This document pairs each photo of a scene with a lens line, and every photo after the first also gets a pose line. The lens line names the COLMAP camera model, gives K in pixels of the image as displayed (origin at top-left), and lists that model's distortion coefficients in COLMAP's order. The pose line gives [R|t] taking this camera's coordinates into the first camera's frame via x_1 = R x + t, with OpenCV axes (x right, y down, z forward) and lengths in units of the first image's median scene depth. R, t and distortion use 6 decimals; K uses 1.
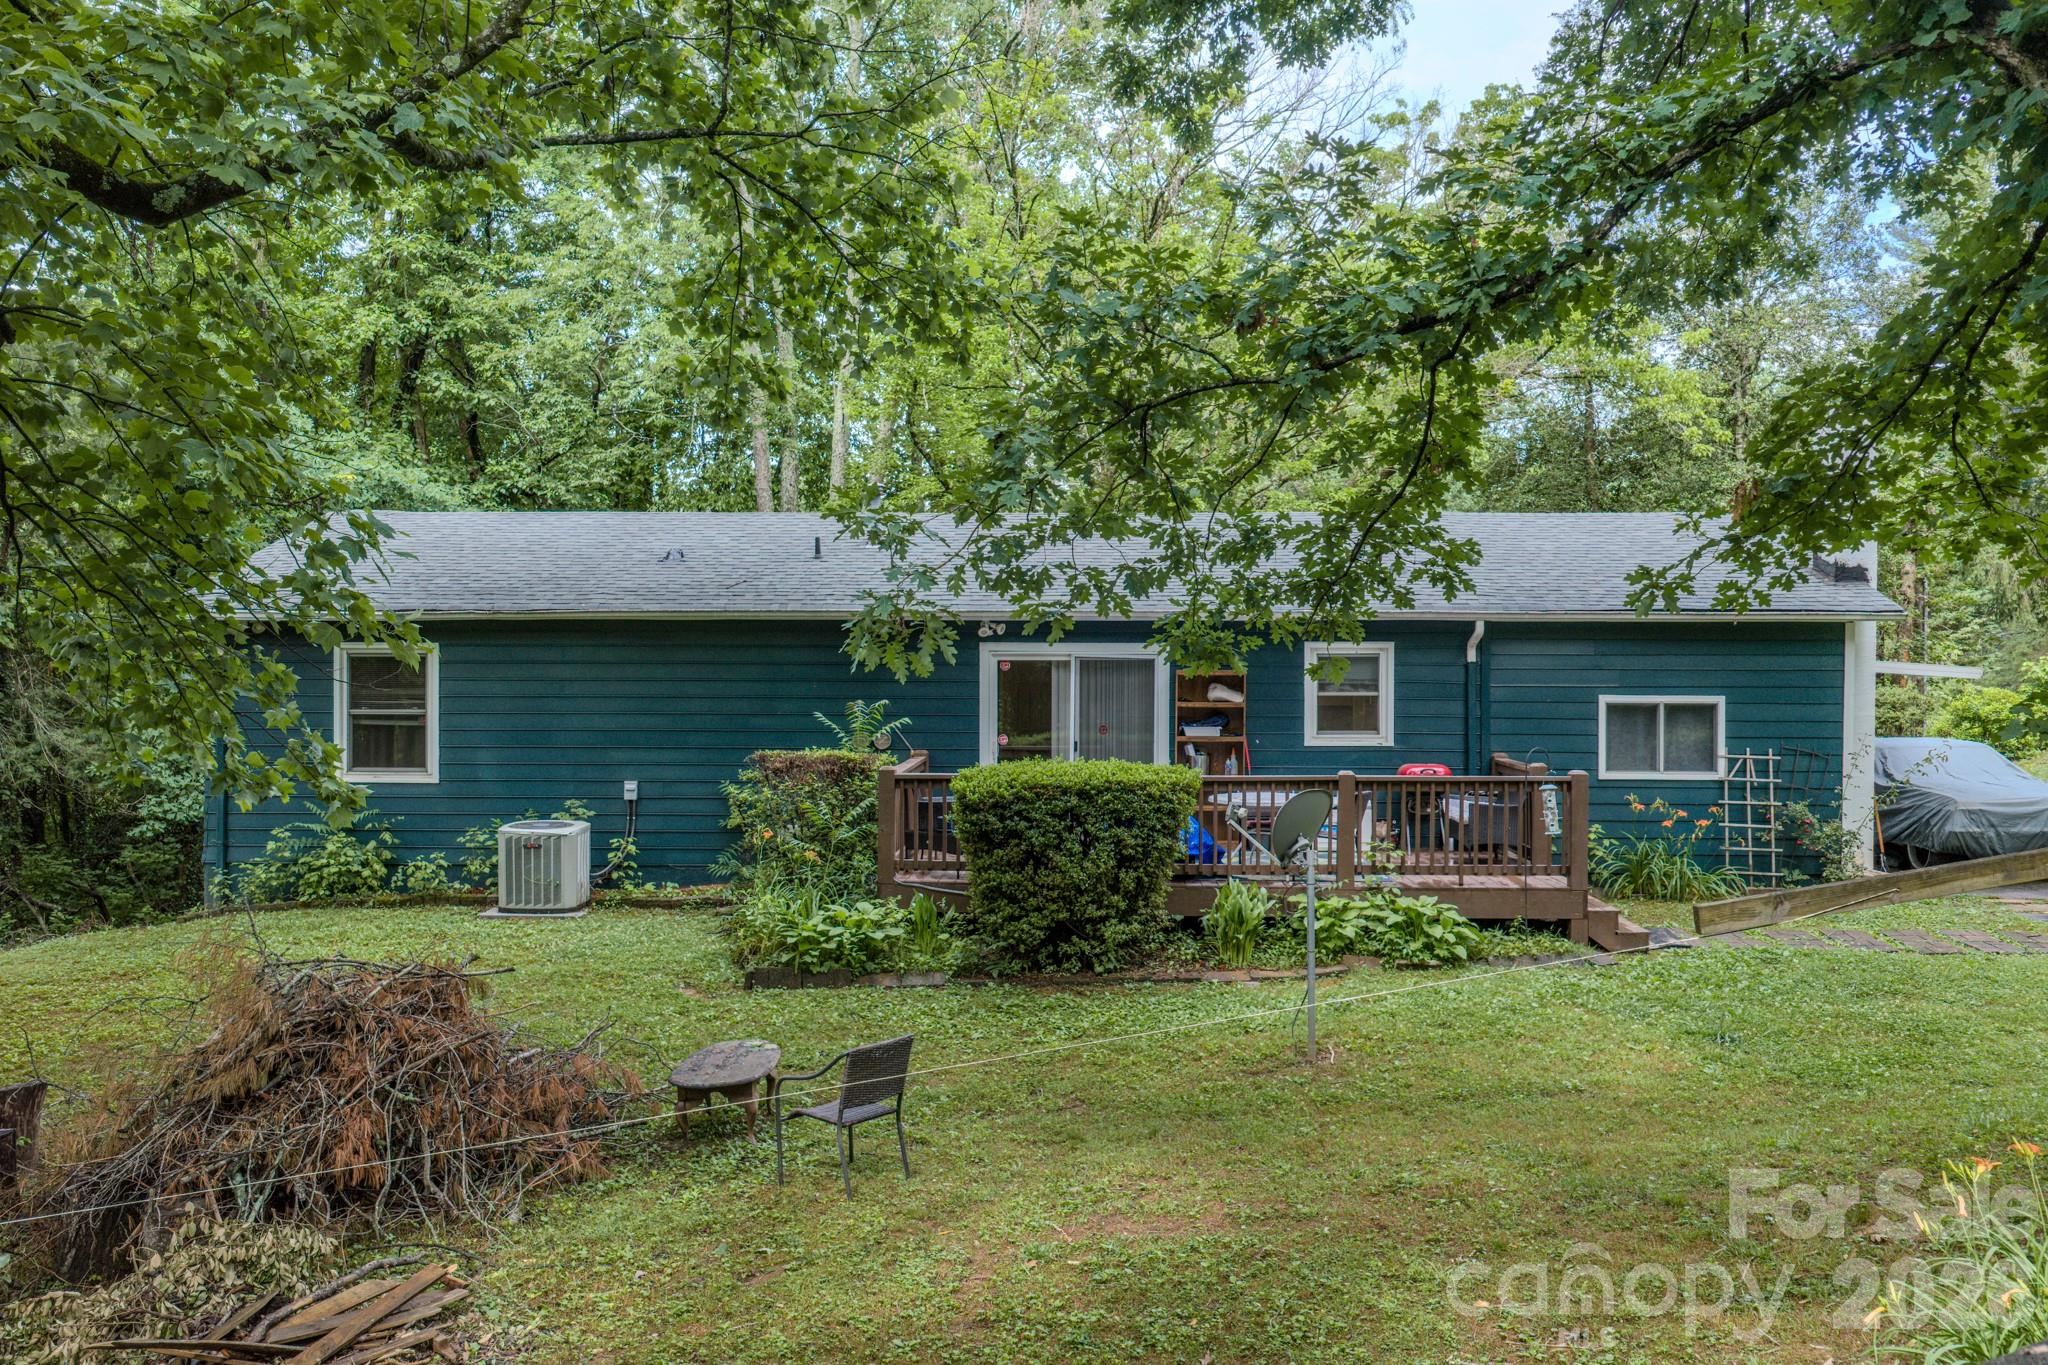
lens RADIAL K [[1718.4, 0, 1024.0], [0, 1718.4, 682.5], [0, 0, 1]] dist [0.008536, 0.000186]
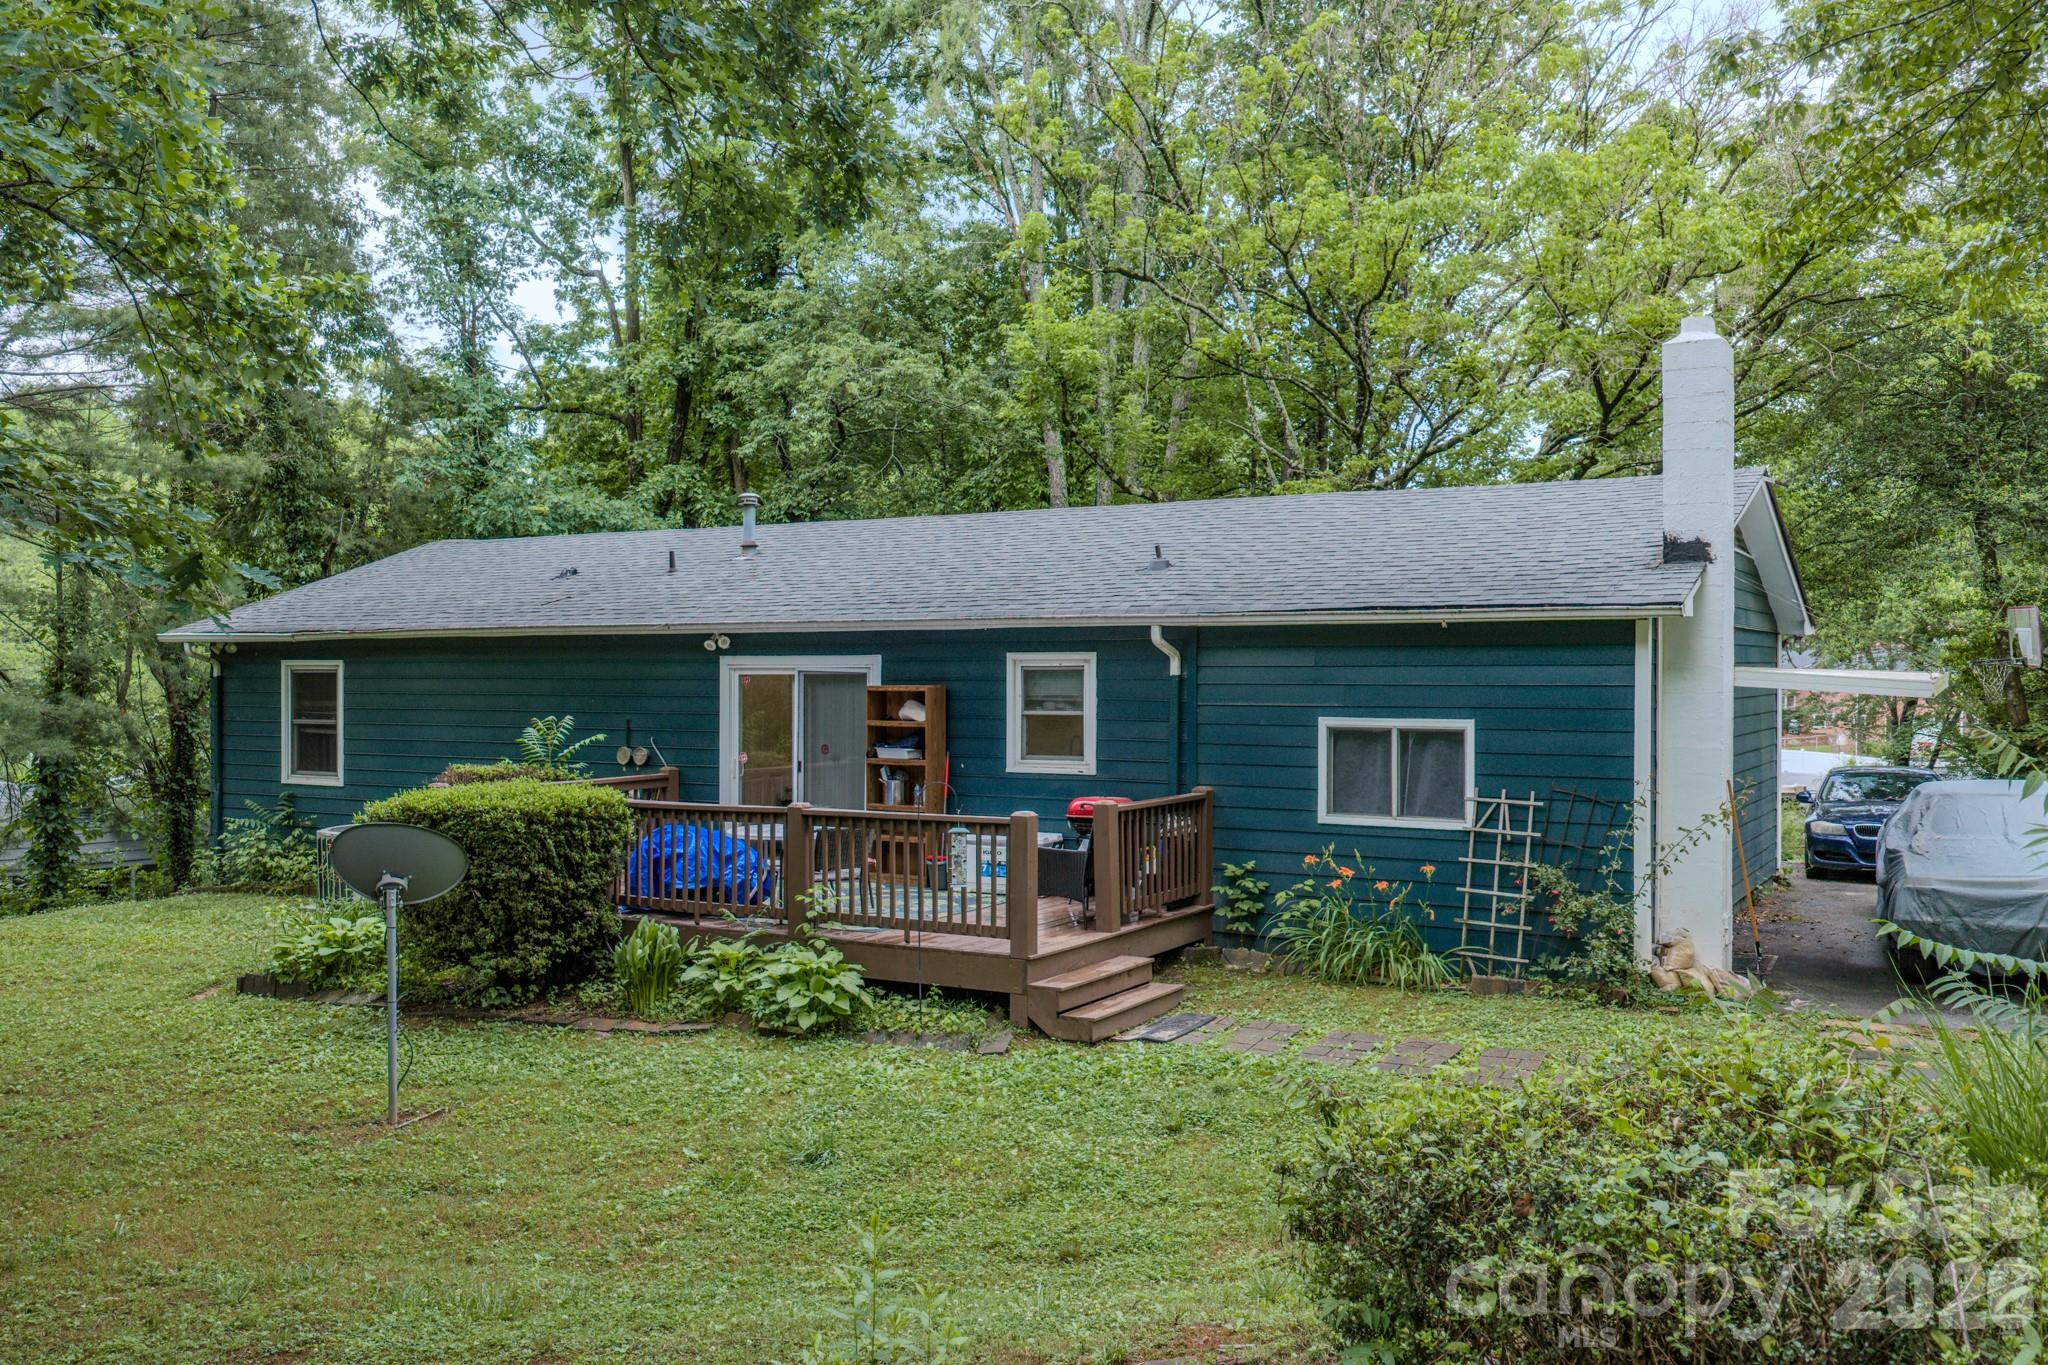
lens RADIAL K [[1718.4, 0, 1024.0], [0, 1718.4, 682.5], [0, 0, 1]] dist [0.008536, 0.000186]
pose [[0.879545, -0.000718, -0.475815, 0.585122], [-0.001030, 0.999994, -0.003413, -0.005534], [0.475815, 0.003492, 0.879539, 0.239269]]
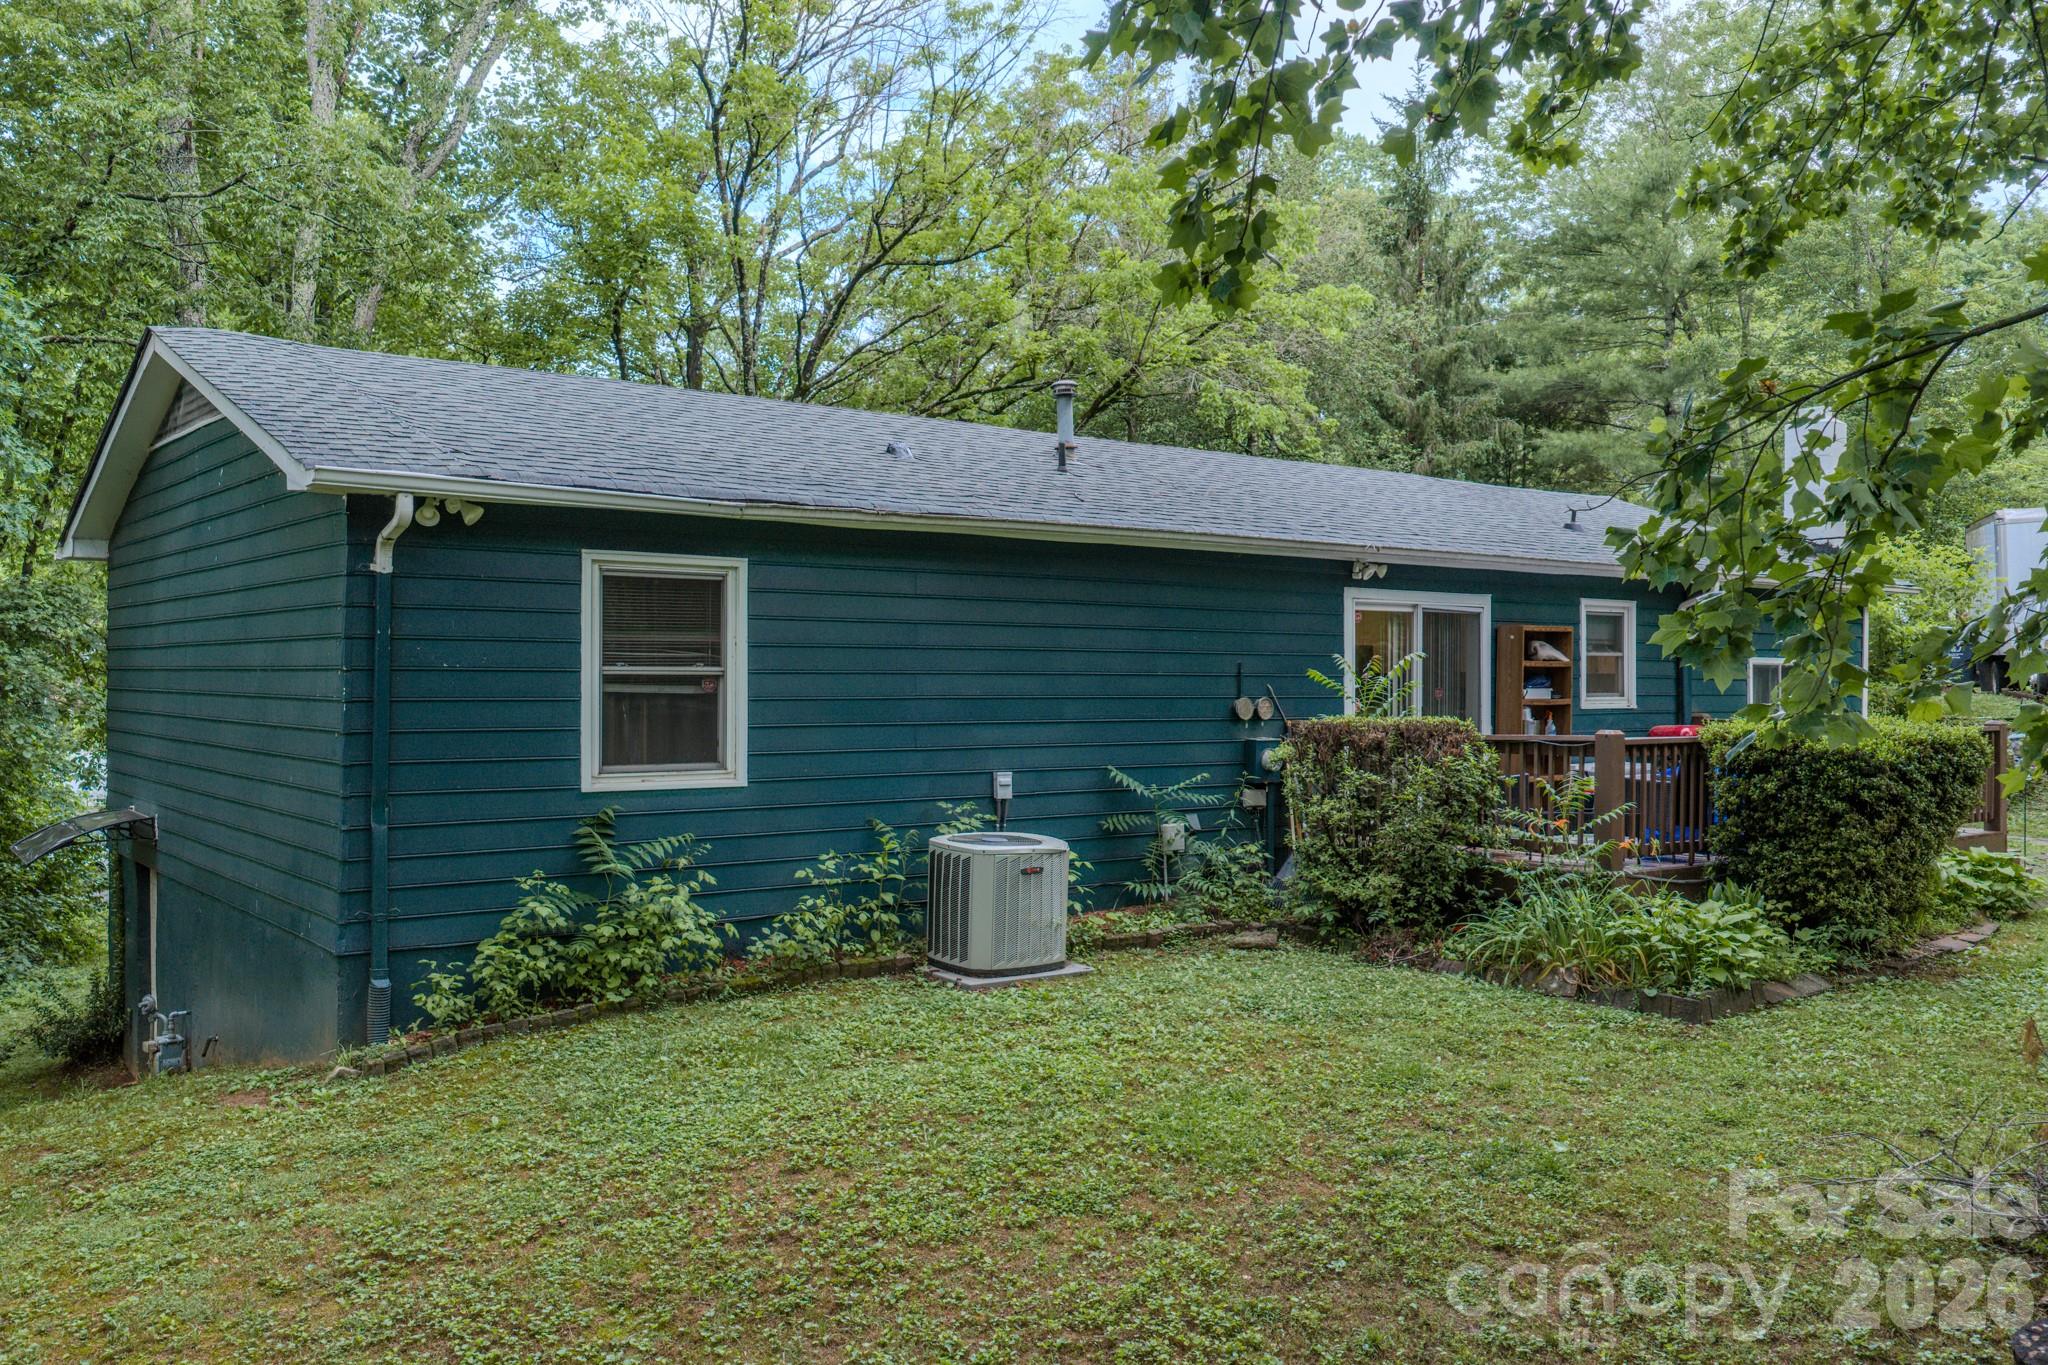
lens RADIAL K [[1662.2, 0, 1024.0], [0, 1662.2, 682.5], [0, 0, 1]] dist [0.004181, -0.003476]
pose [[0.774336, -0.001675, 0.632772, -0.653205], [0.001314, 0.999999, 0.001038, 0.021262], [-0.632773, 0.000027, 0.774337, 0.487440]]
